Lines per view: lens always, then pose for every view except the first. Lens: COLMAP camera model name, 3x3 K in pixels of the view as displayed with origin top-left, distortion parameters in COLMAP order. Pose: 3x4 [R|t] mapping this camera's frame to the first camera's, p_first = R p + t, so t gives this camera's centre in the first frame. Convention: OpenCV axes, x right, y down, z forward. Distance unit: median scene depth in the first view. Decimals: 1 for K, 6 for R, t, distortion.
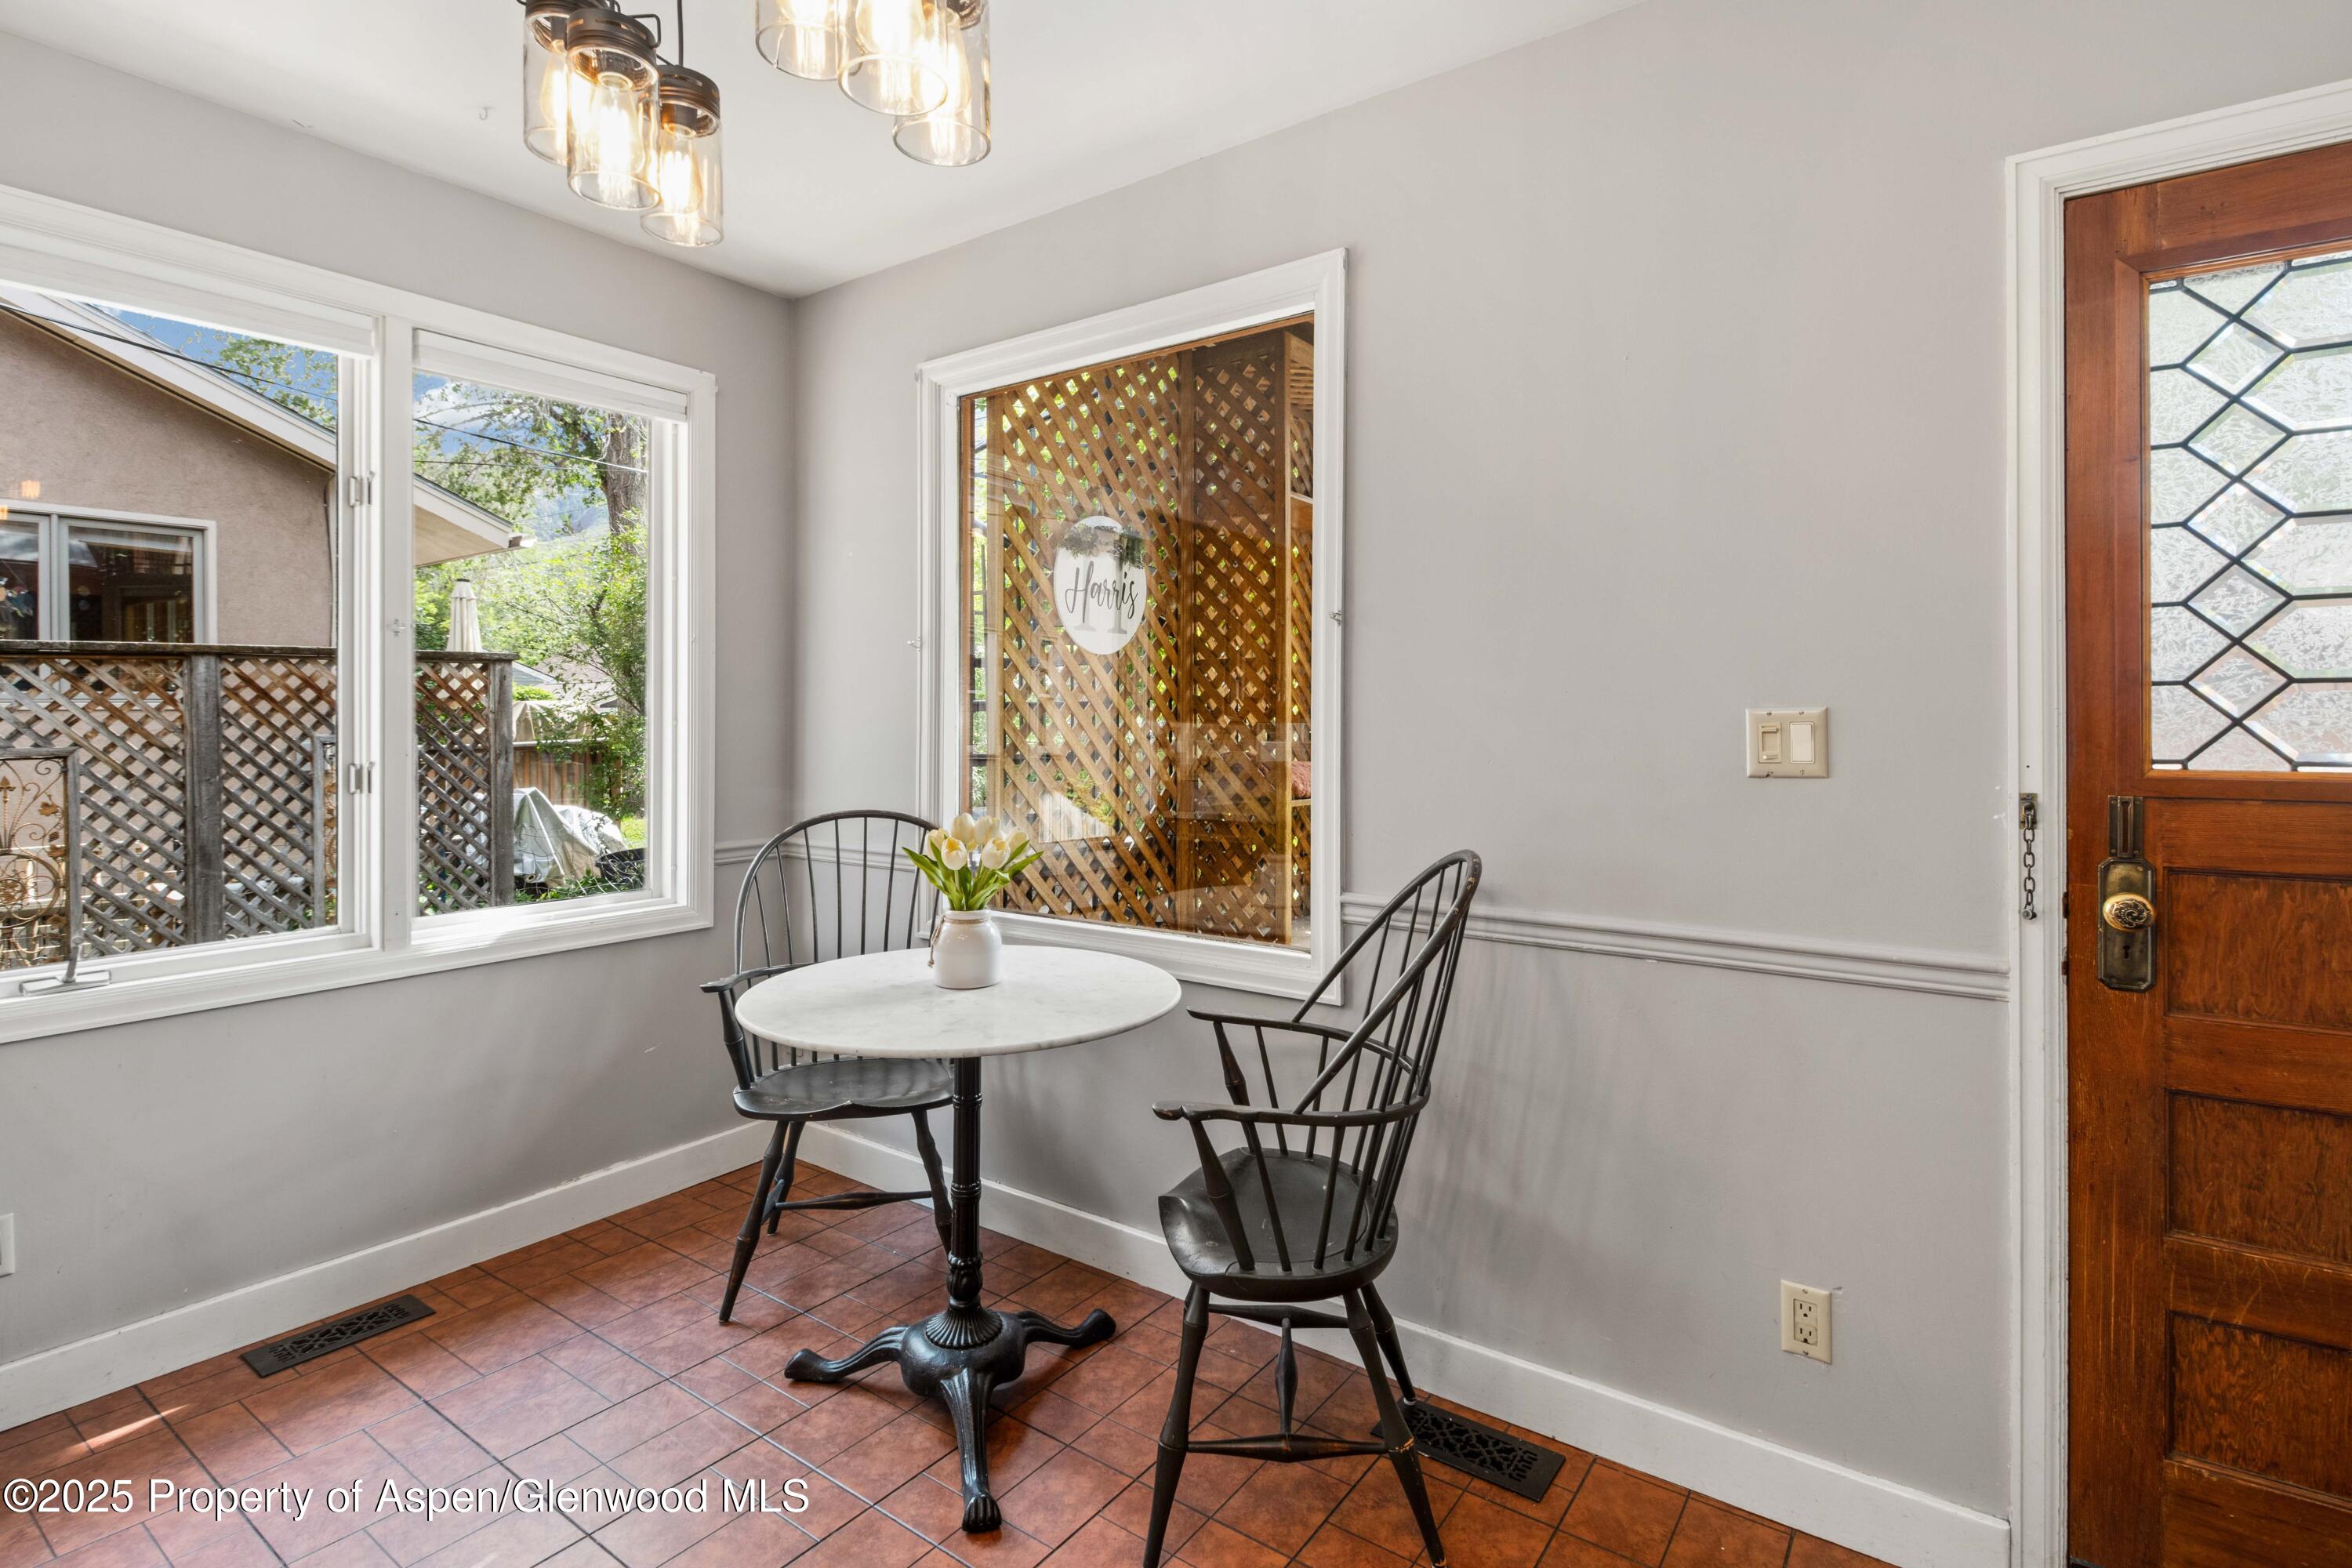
lens RADIAL K [[1151.8, 0, 1175.6], [0, 1151.8, 710.2], [0, 0, 1]] dist [0.000377, -0.000379]
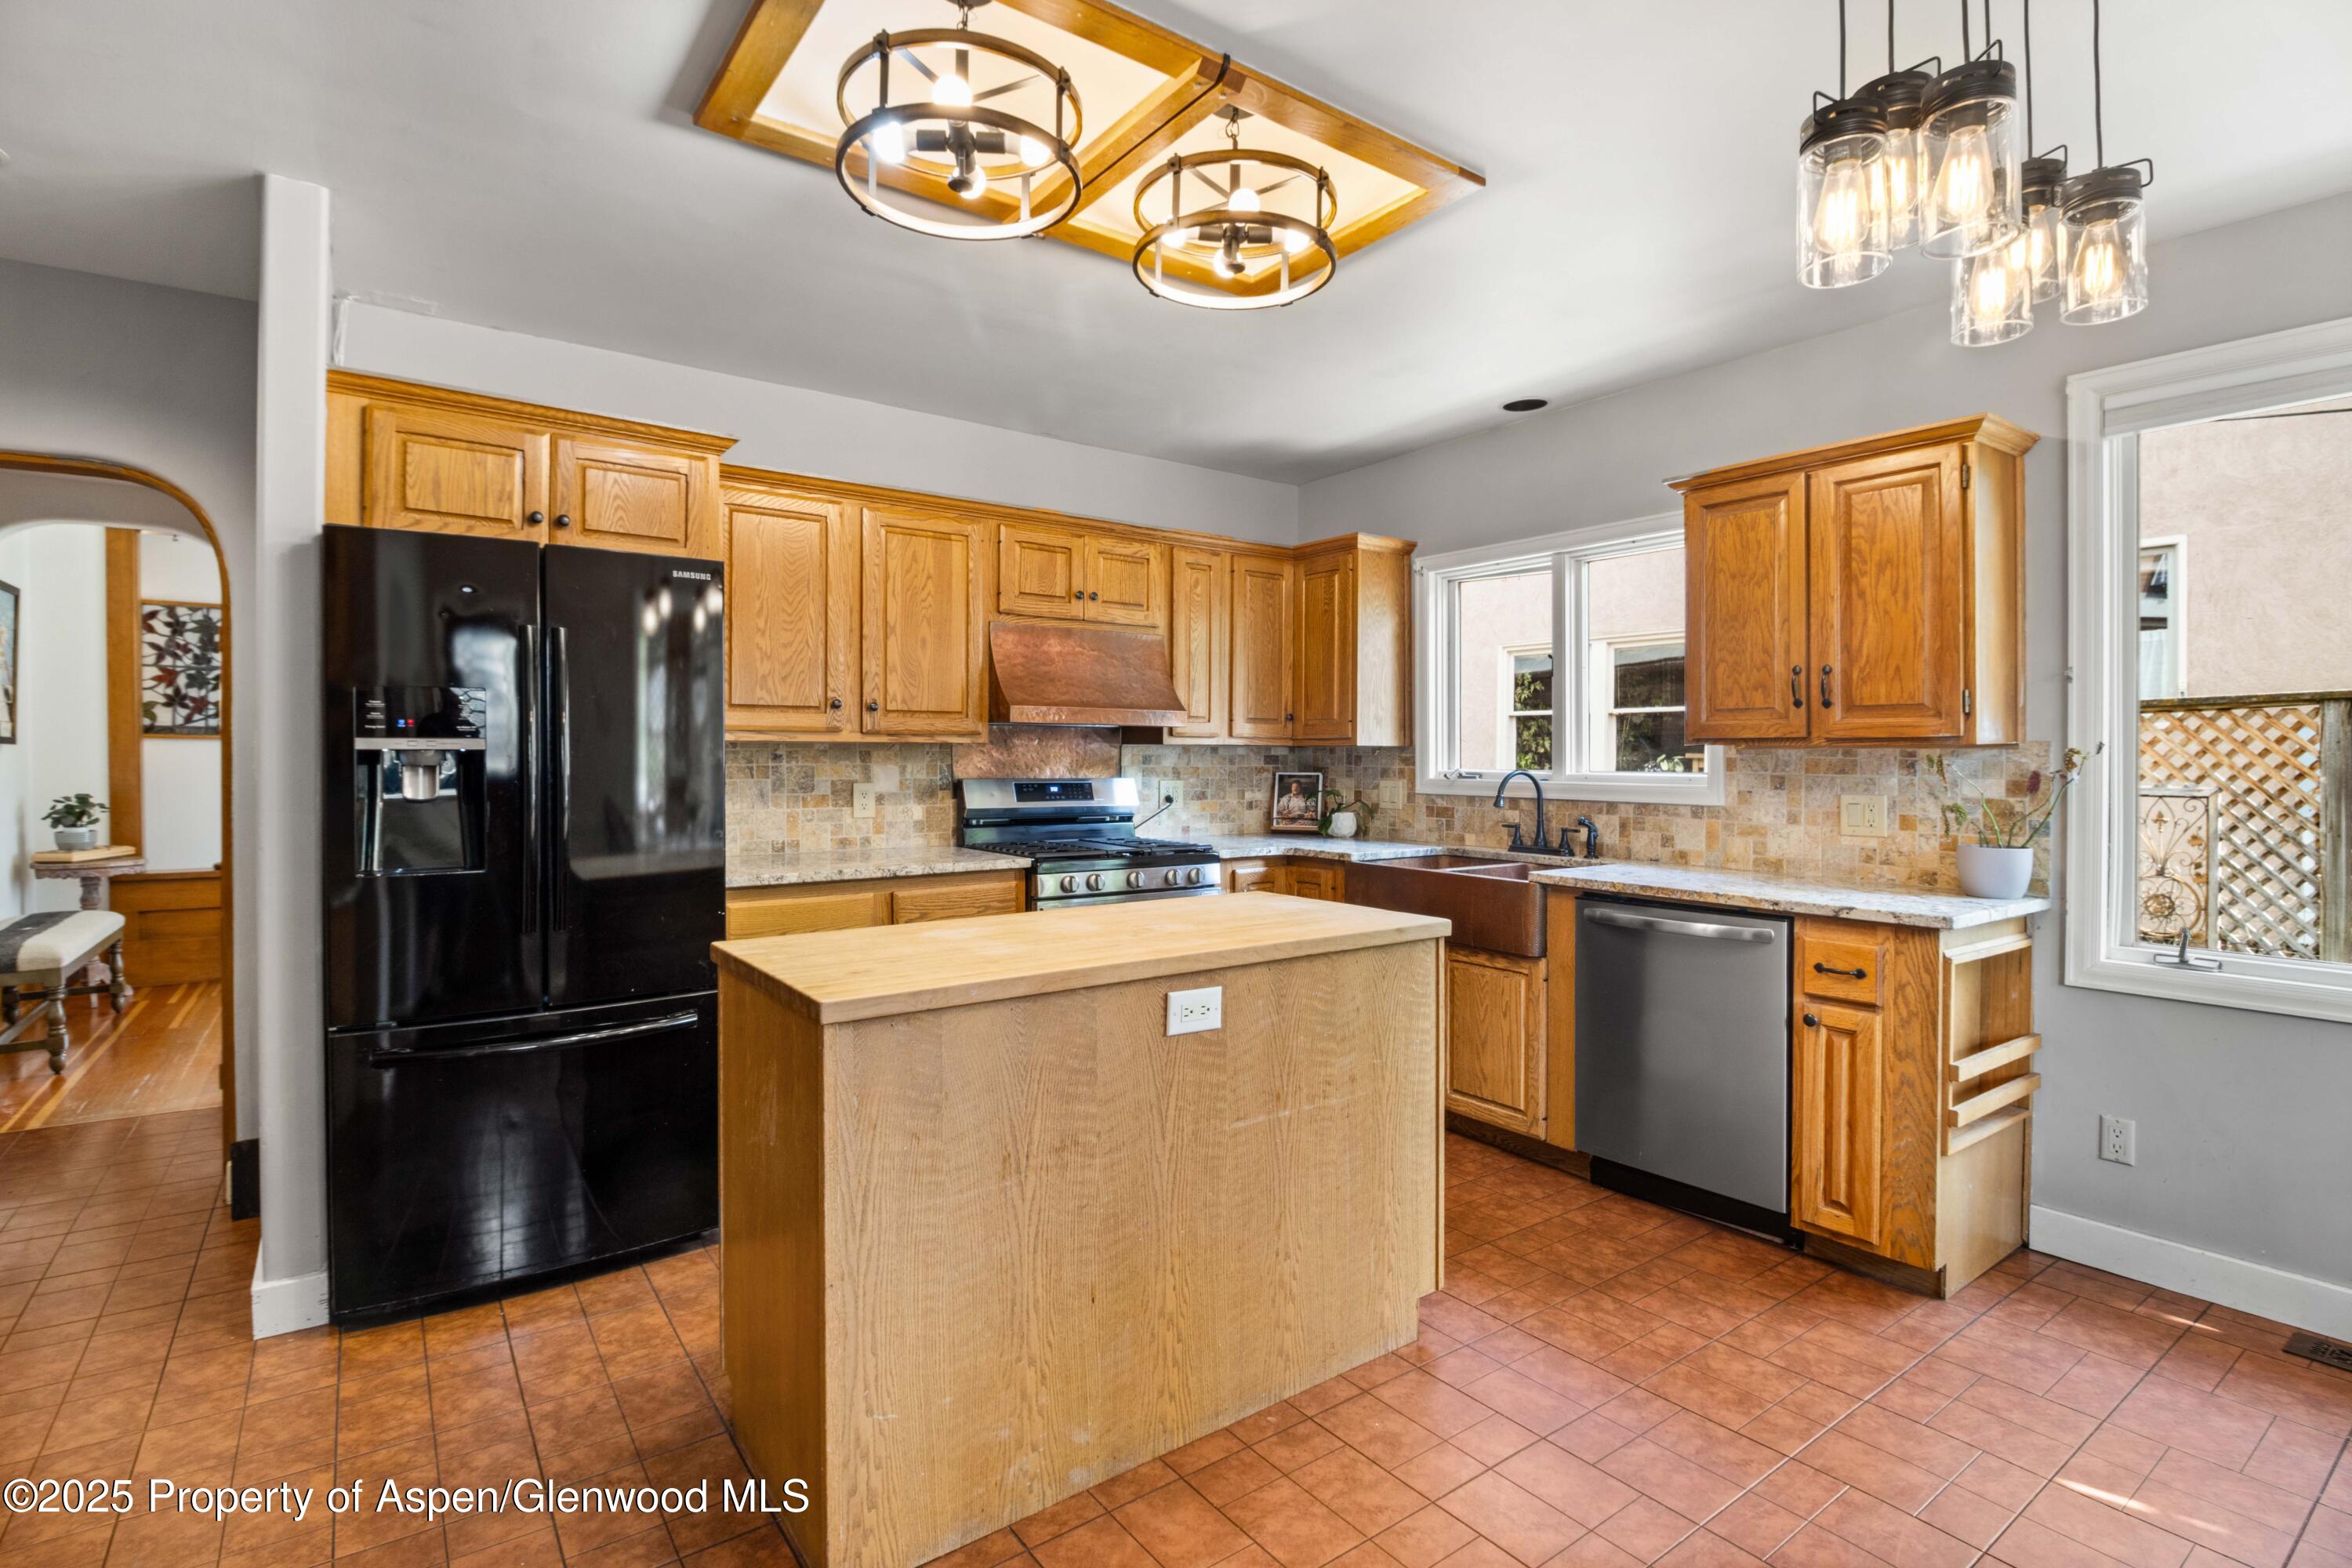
lens RADIAL K [[1114.3, 0, 1172.5], [0, 1114.3, 748.0], [0, 0, 1]] dist [0.000421, -0.000874]
pose [[-0.309273, -0.005645, -0.950956, 0.559629], [-0.001478, 0.999984, -0.005456, 0.006106], [0.950972, -0.000282, -0.309277, 0.313369]]
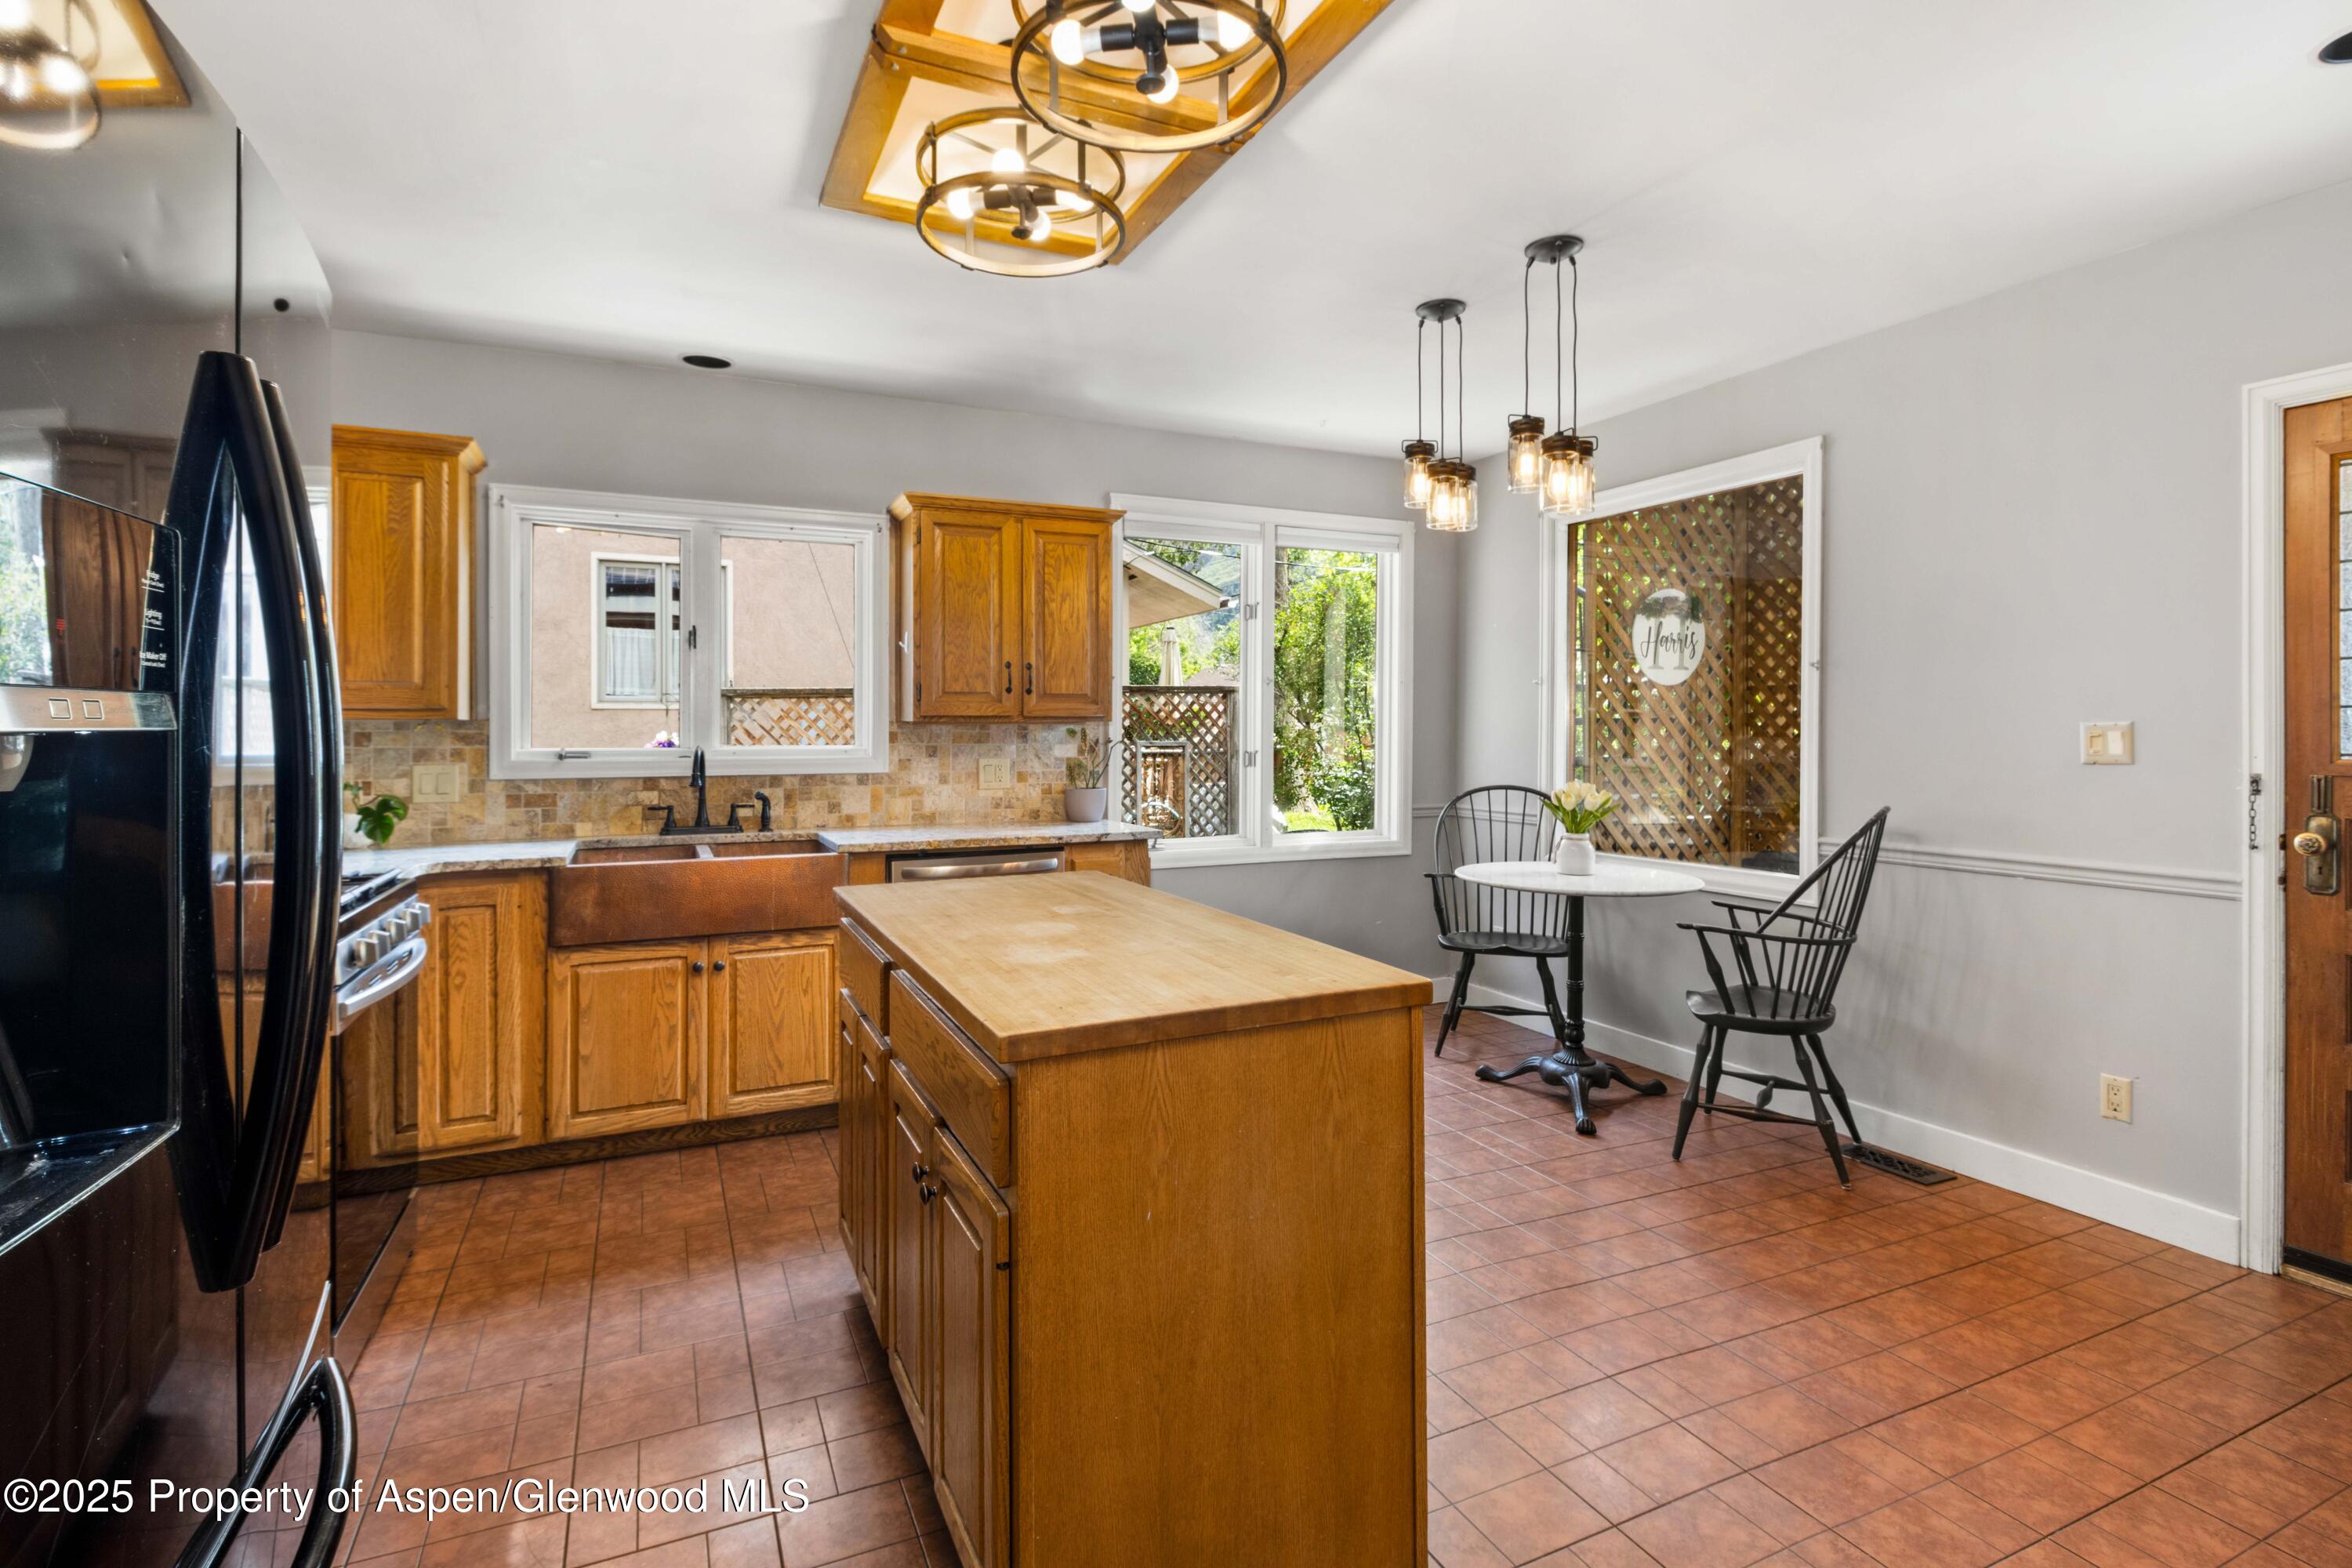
lens RADIAL K [[1120.1, 0, 1175.8], [0, 1120.1, 733.5], [0, 0, 1]] dist [0.001857, -0.008671]
pose [[0.874464, 0.001538, -0.485087, 0.128540], [0.002496, 0.999967, 0.007670, -0.000436], [0.485083, -0.007917, 0.874432, -0.880623]]
